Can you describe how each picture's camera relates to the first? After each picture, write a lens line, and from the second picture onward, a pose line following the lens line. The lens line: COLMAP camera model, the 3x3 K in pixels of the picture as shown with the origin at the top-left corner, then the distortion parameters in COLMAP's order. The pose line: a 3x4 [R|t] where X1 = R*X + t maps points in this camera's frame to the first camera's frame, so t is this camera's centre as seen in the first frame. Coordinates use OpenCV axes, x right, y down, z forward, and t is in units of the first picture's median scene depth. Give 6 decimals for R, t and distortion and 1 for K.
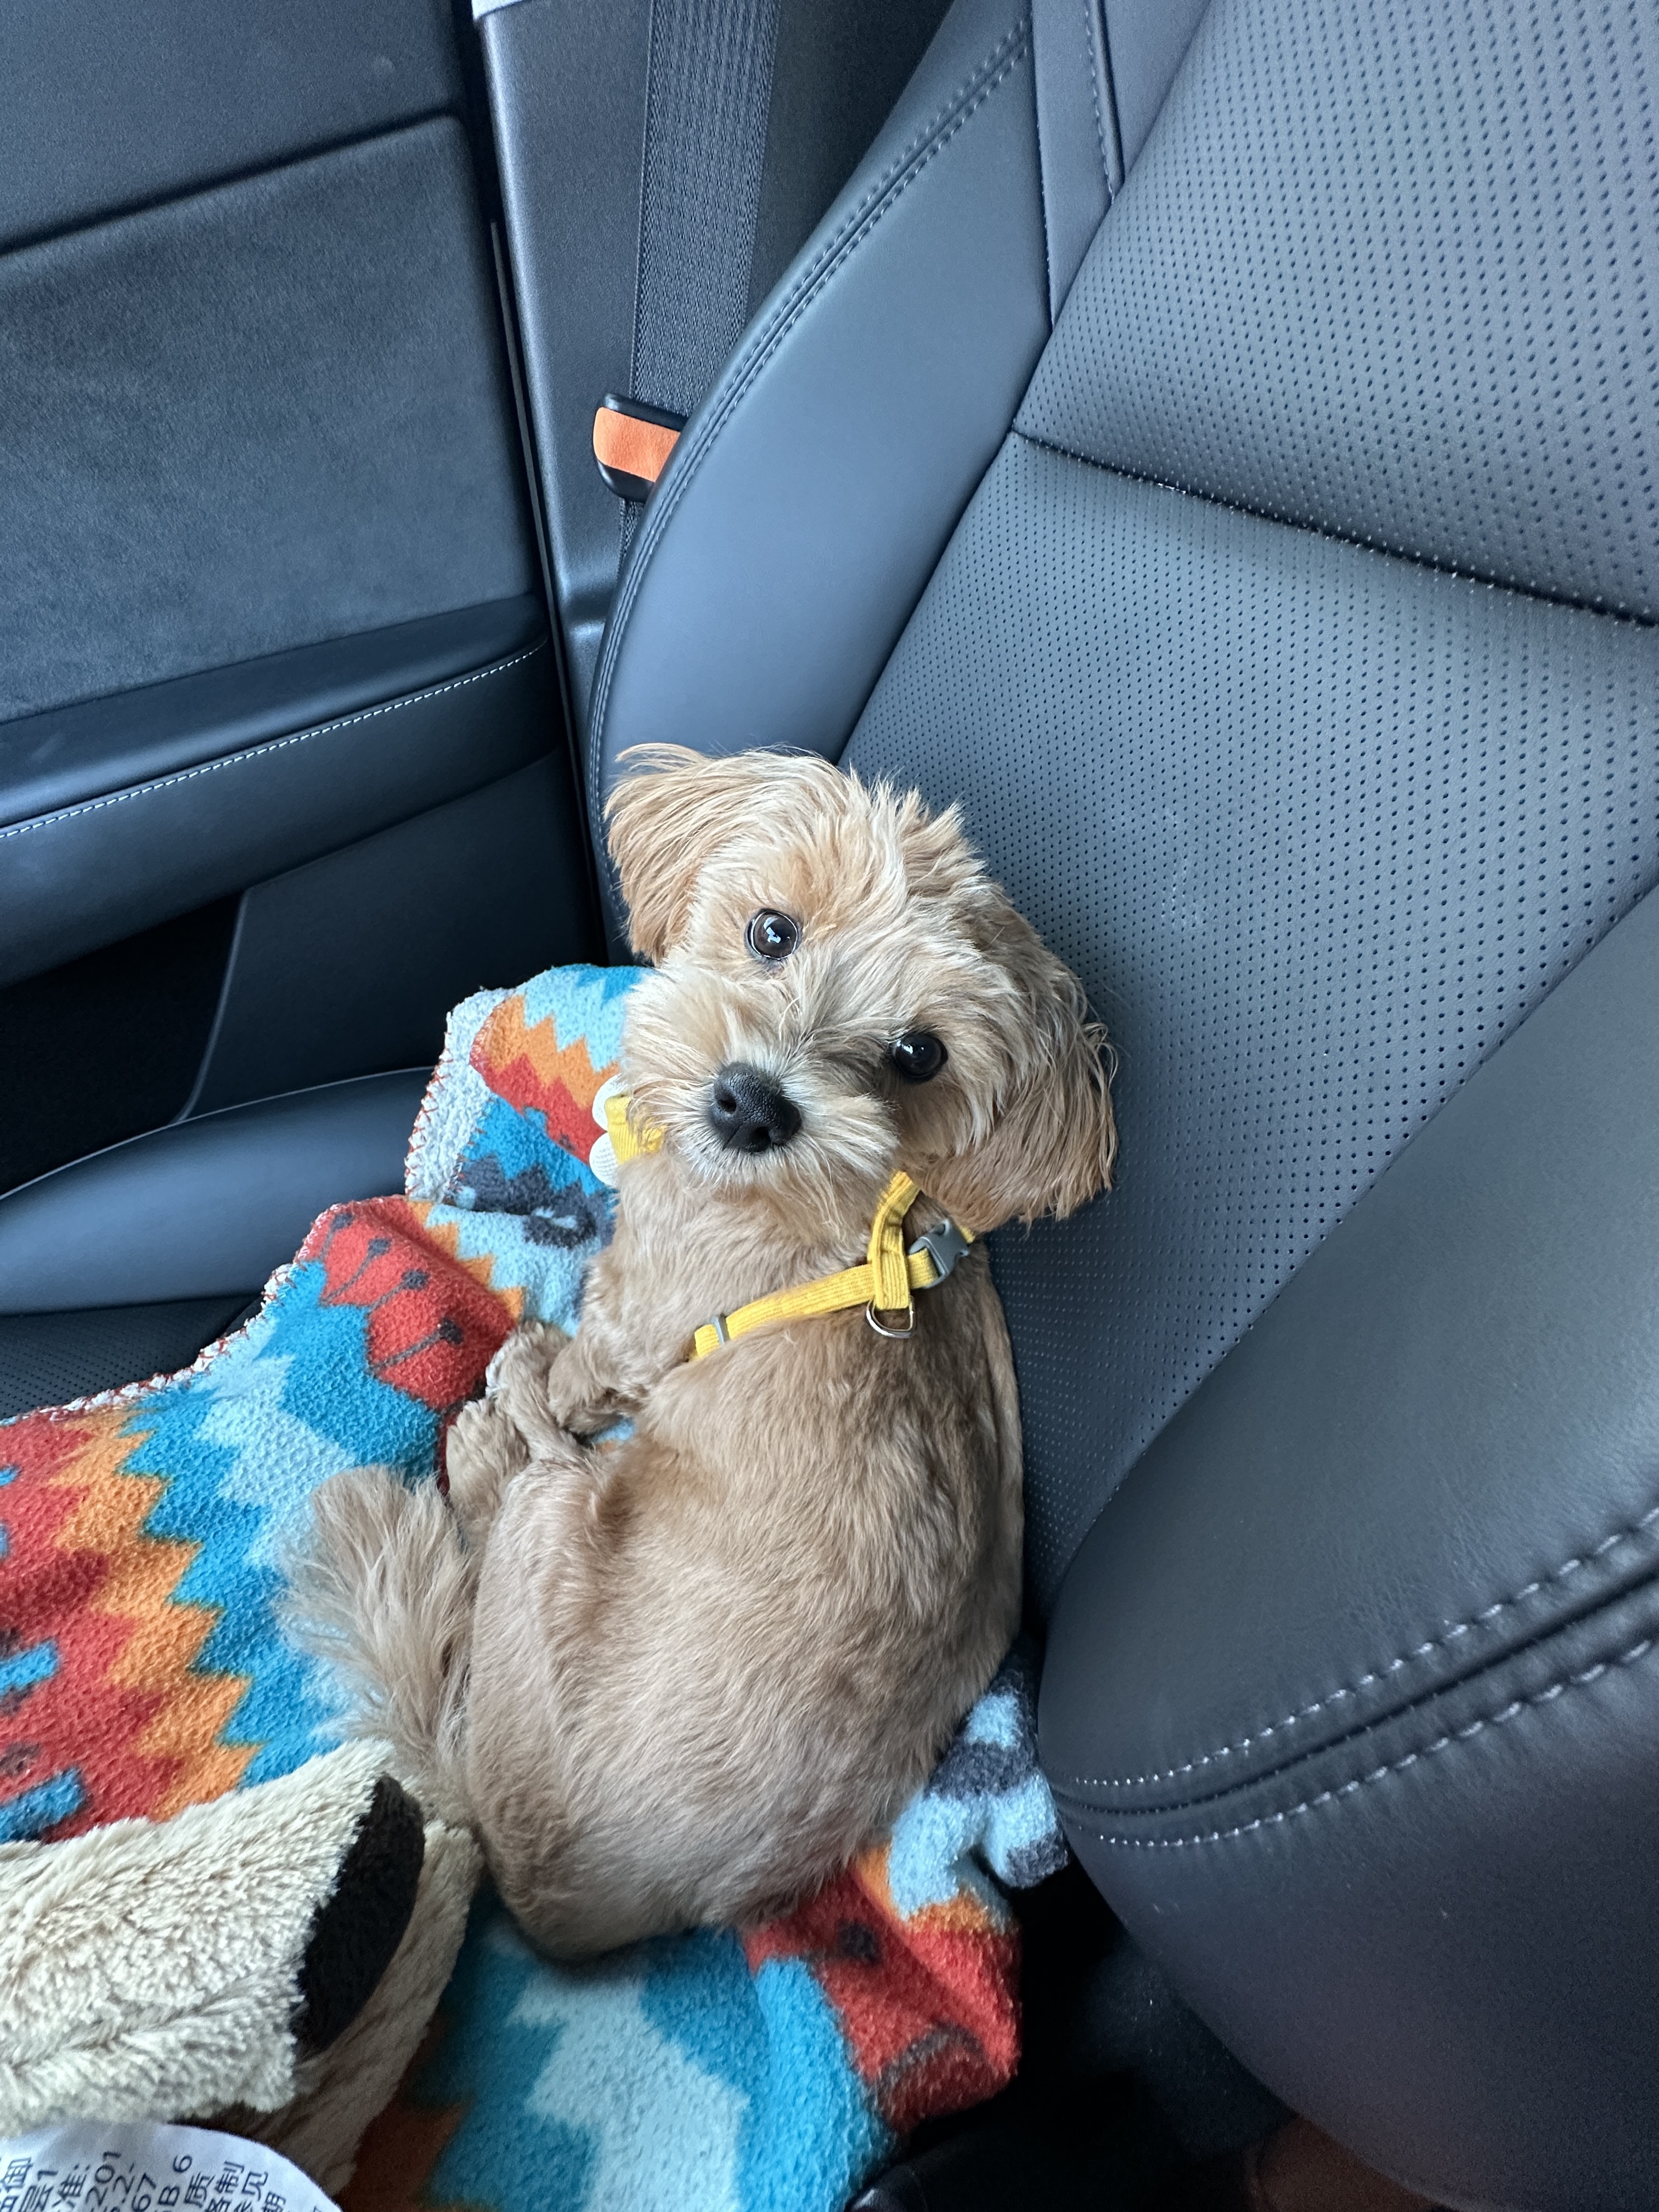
lens RADIAL K [[887.5, 0, 835.6], [0, 887.5, 1096.3], [0, 0, 1]] dist [-0.005765, 0.001731]
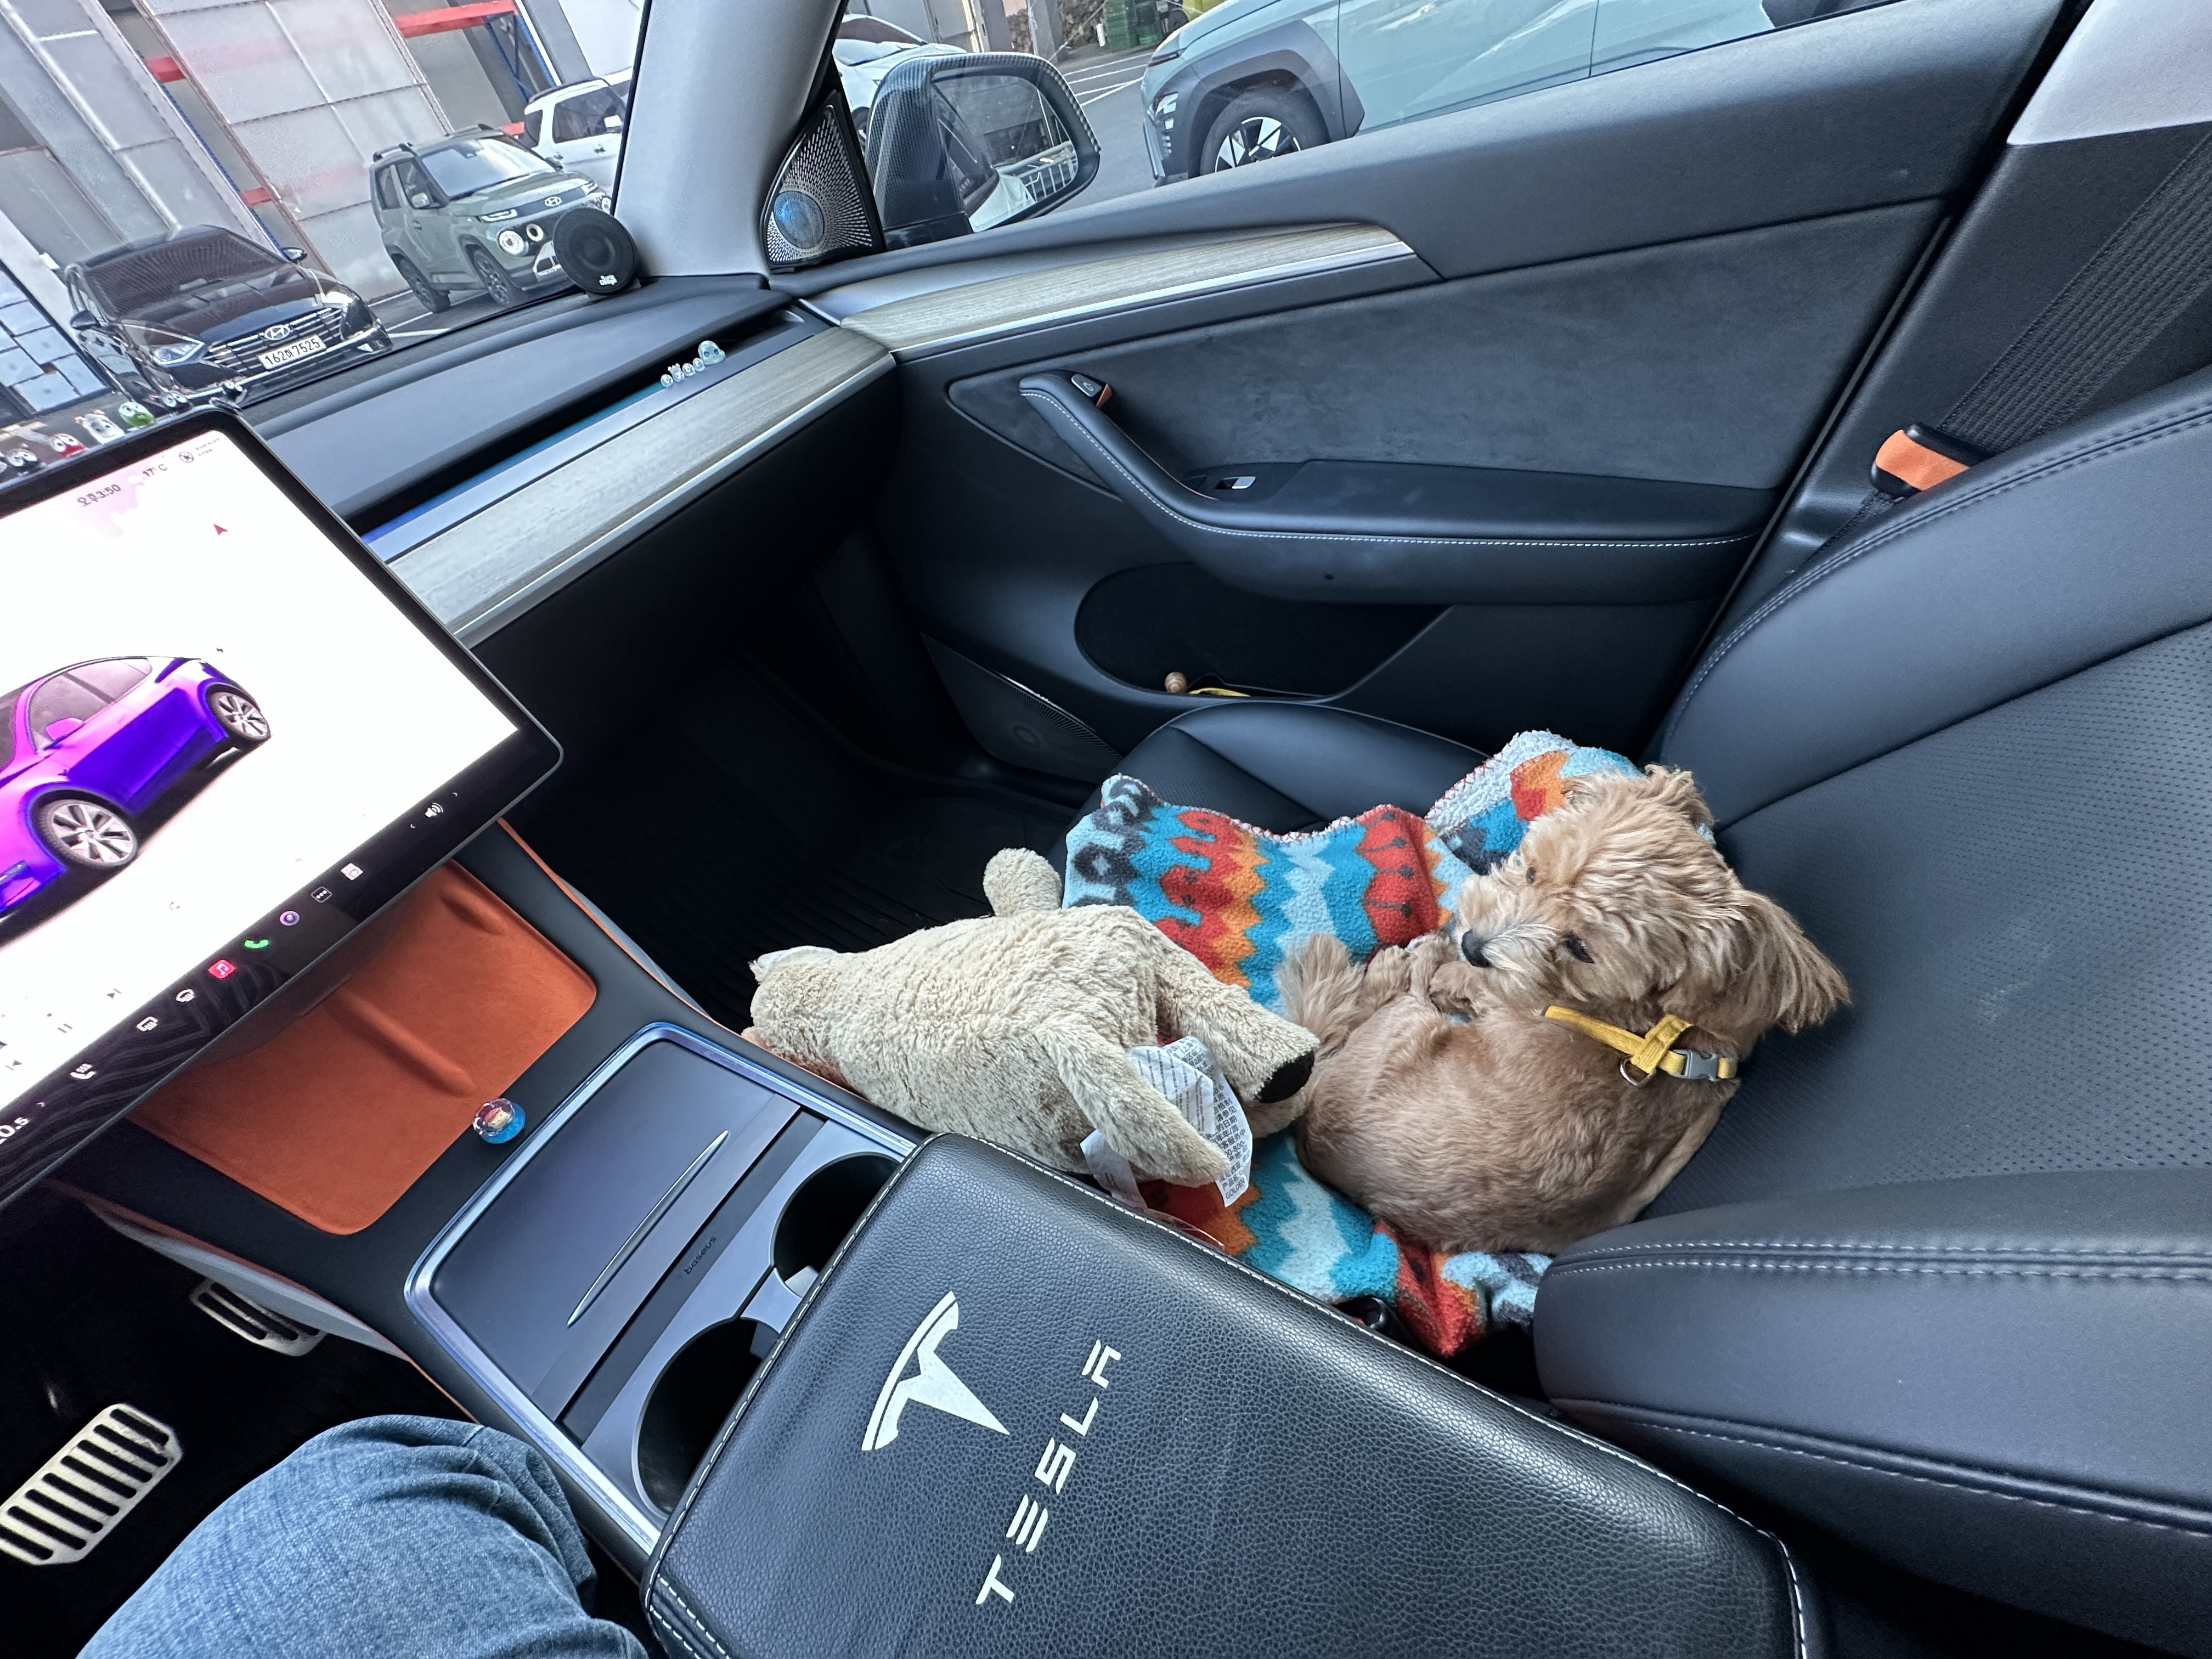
lens RADIAL K [[887.5, 0, 1103.2], [0, 887.5, 826.1], [0, 0, 1]] dist [-0.005765, 0.001731]
pose [[0.591737, 0.567335, -0.572694, 0.144497], [-0.475576, 0.819308, 0.320252, -0.177347], [0.650903, 0.082855, 0.754626, -0.888561]]
